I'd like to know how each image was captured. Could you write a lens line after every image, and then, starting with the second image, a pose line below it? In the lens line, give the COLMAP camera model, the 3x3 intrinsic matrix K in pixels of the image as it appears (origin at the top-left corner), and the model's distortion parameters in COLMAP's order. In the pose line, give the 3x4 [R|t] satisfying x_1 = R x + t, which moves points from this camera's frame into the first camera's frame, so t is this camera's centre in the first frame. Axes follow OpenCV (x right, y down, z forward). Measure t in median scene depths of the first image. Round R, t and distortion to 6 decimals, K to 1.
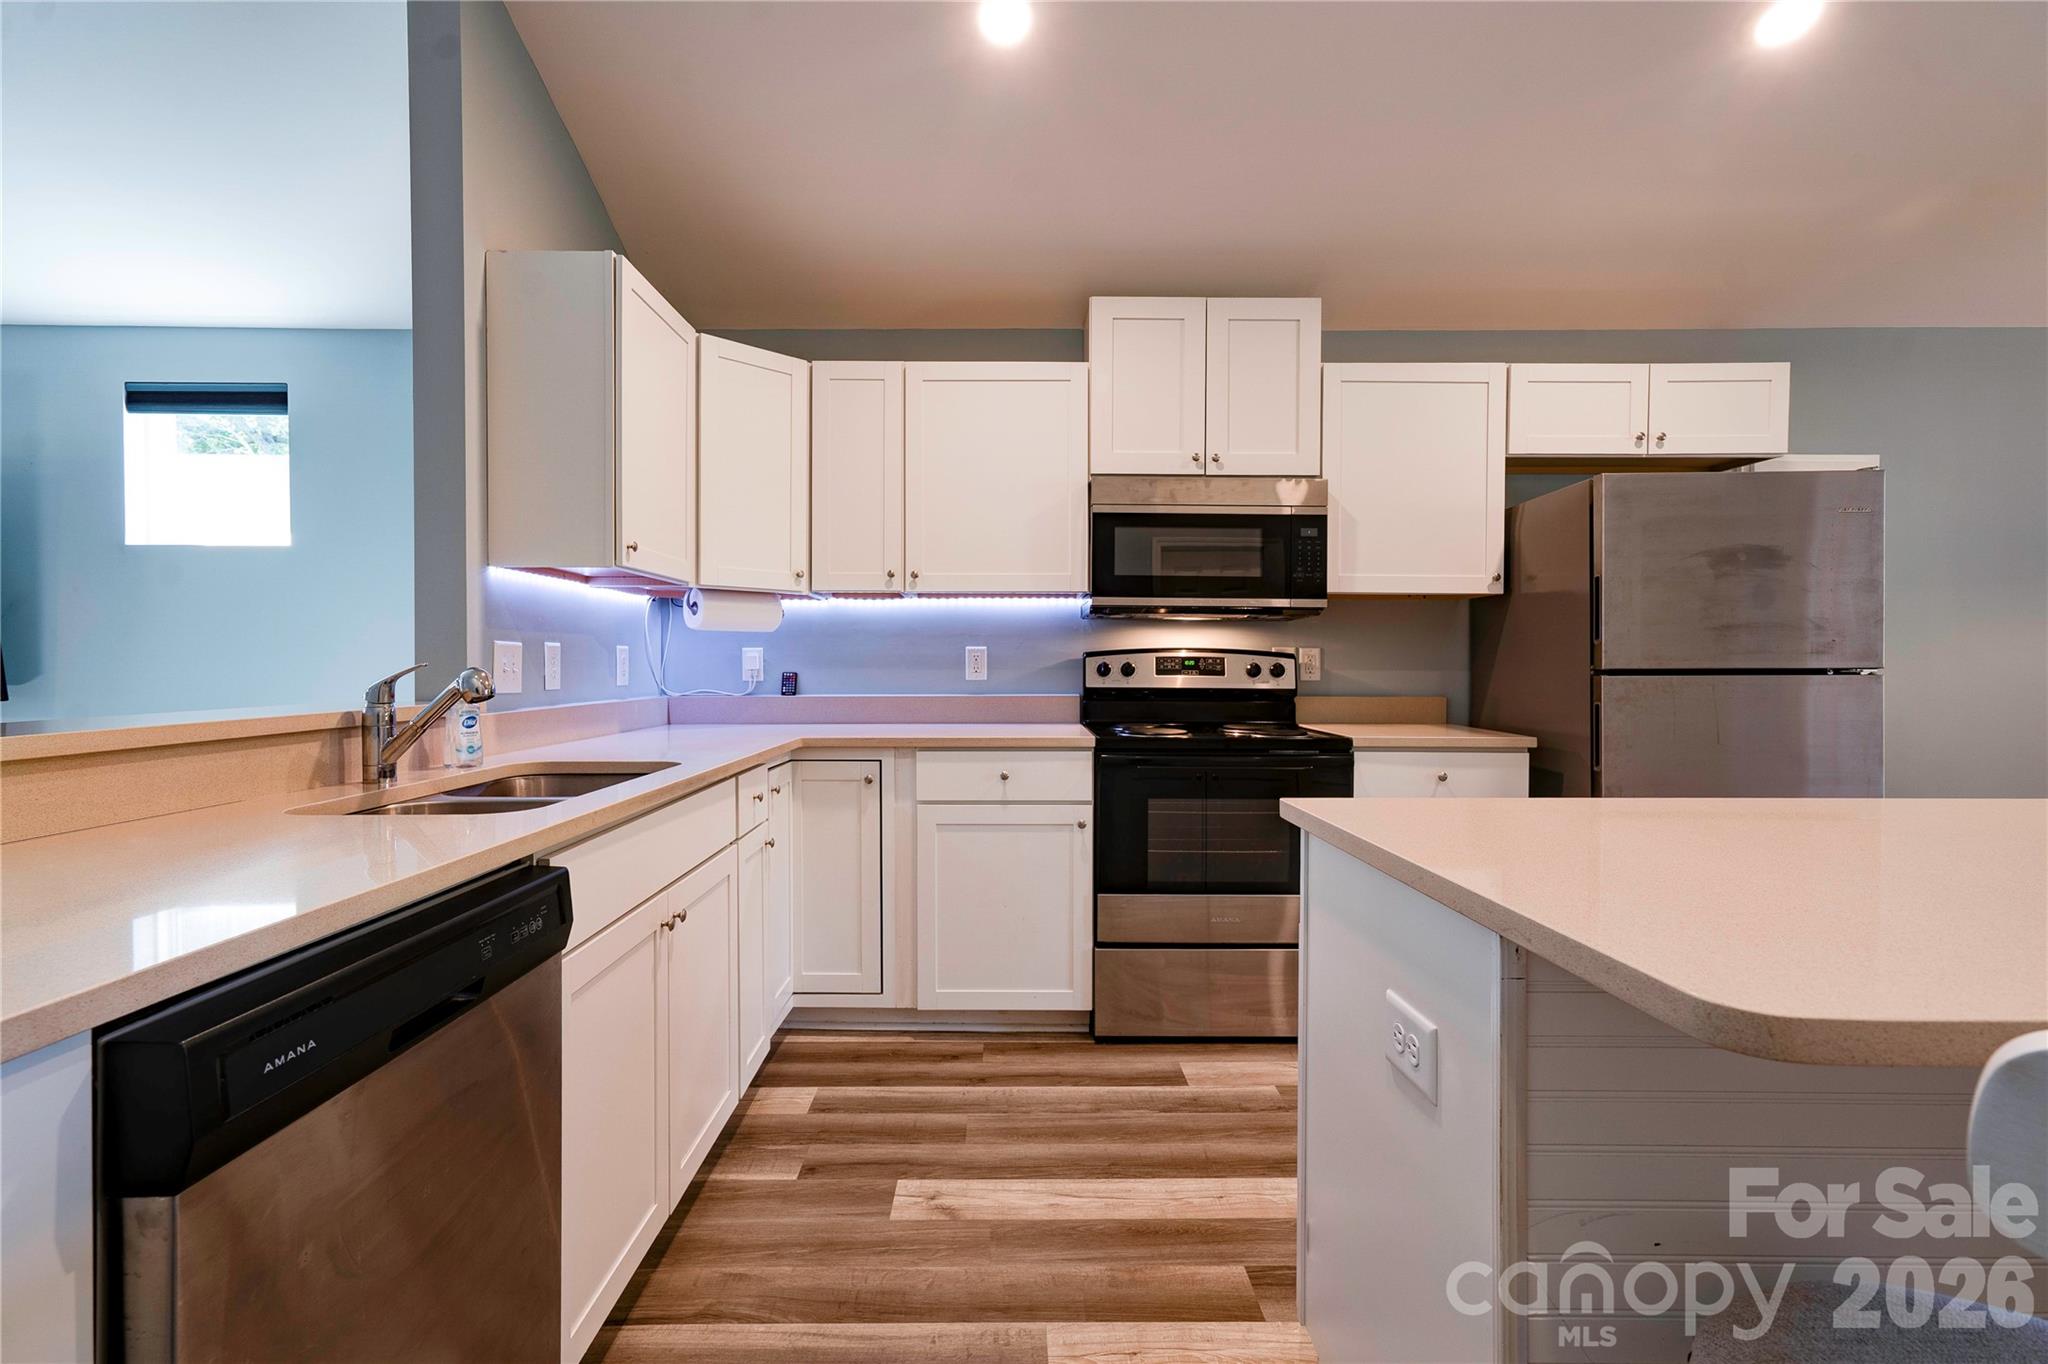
lens RADIAL K [[945.0, 0, 1016.5], [0, 945.0, 677.2], [0, 0, 1]] dist [-0.014231, 0.020196]
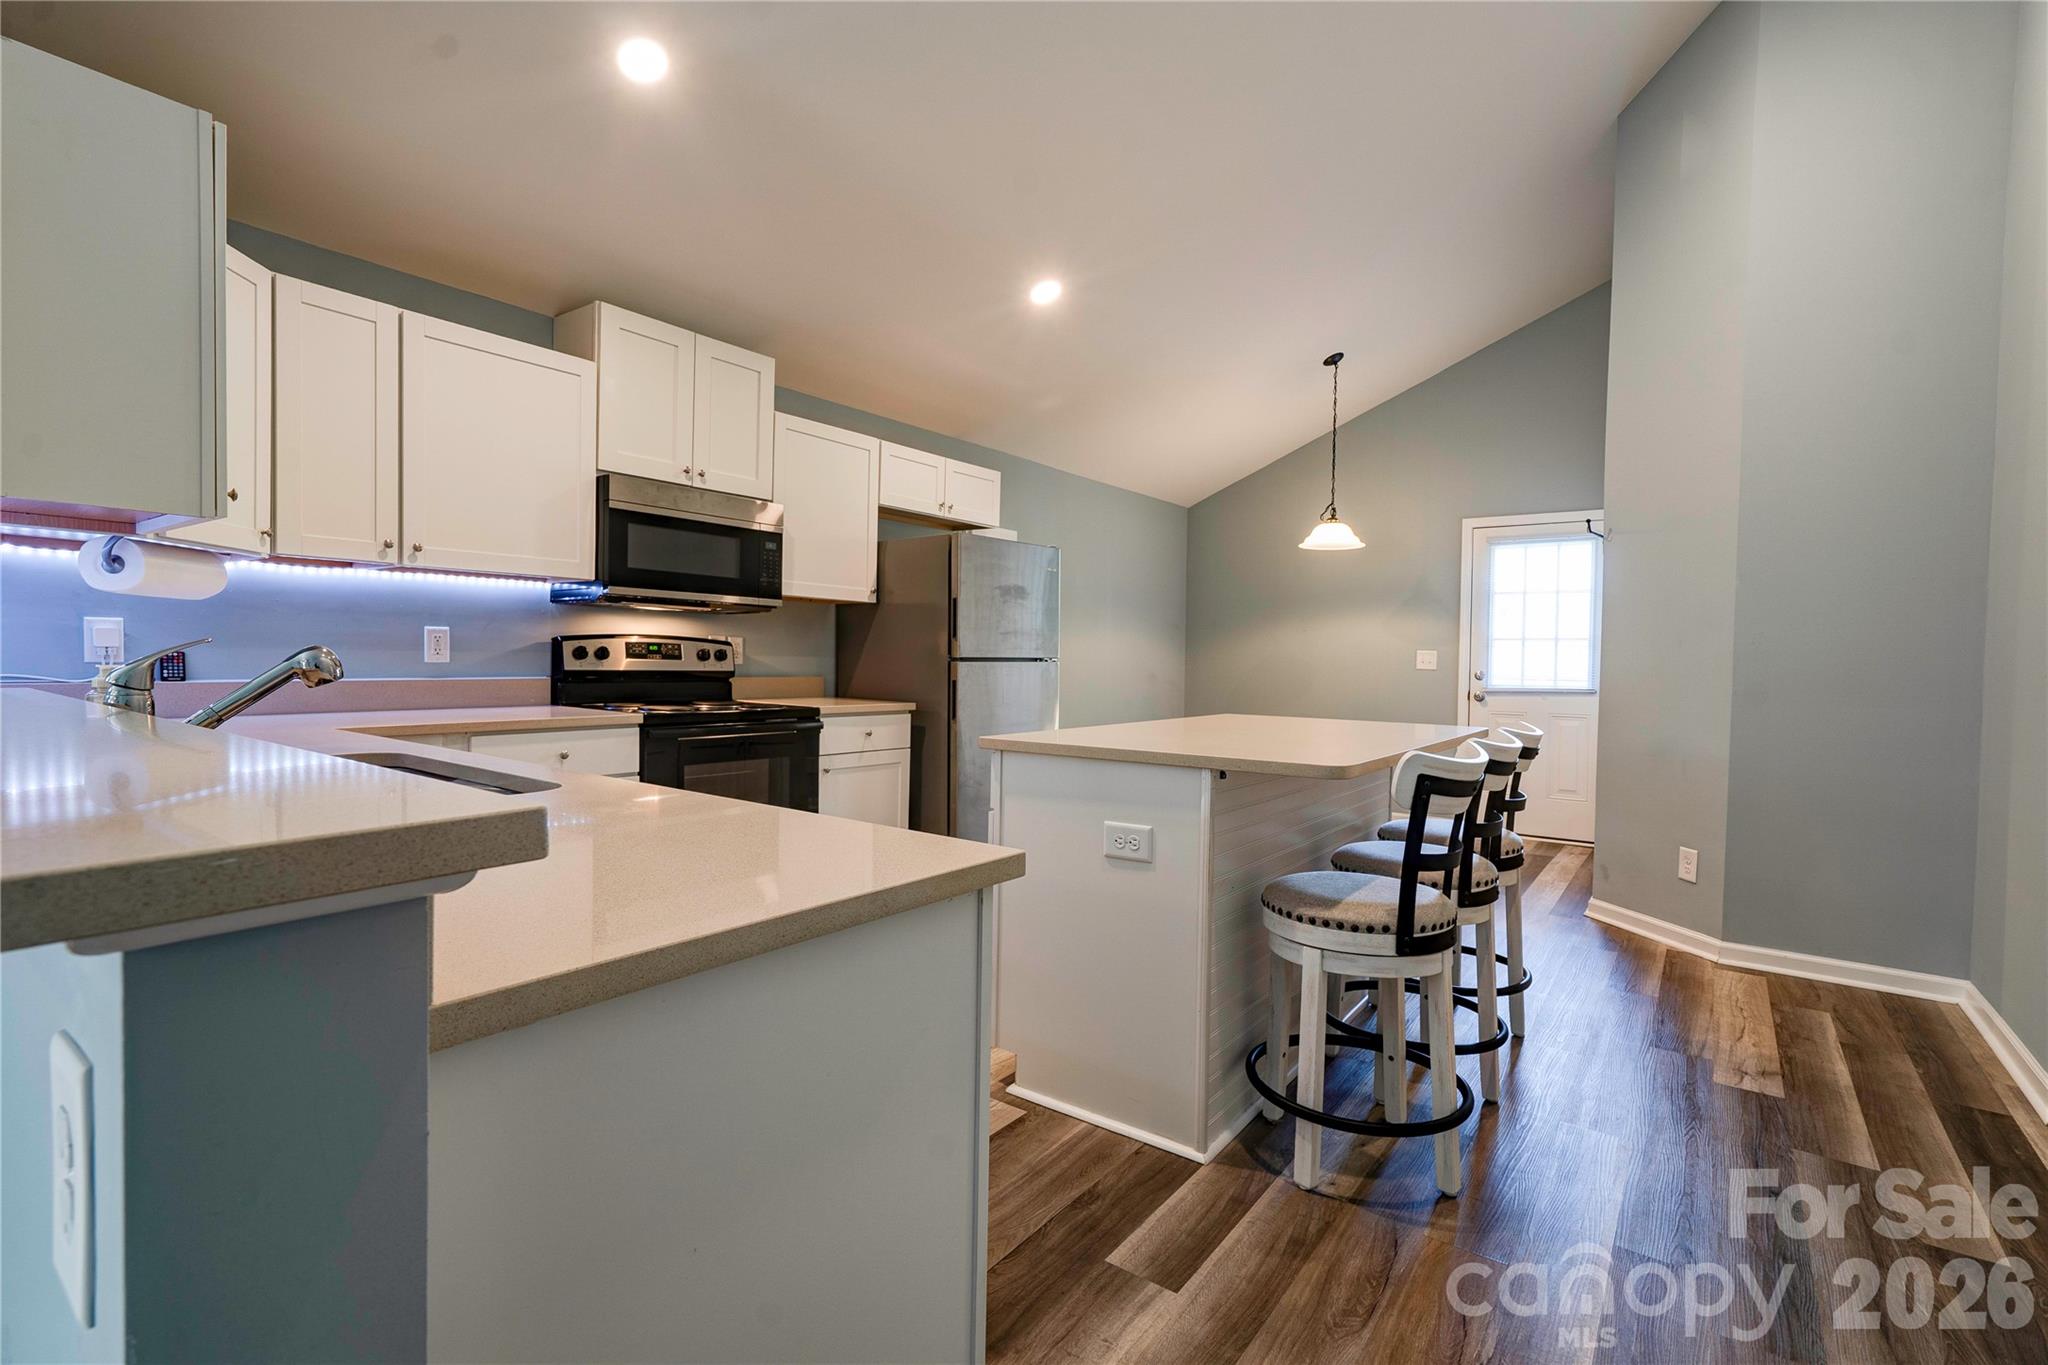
lens RADIAL K [[951.7, 0, 994.4], [0, 951.7, 677.9], [0, 0, 1]] dist [-0.012404, 0.016985]
pose [[0.612693, -0.008480, 0.790276, -0.492501], [-0.007733, 0.999830, 0.016724, -0.001668], [-0.790283, -0.016358, 0.612523, -0.010442]]
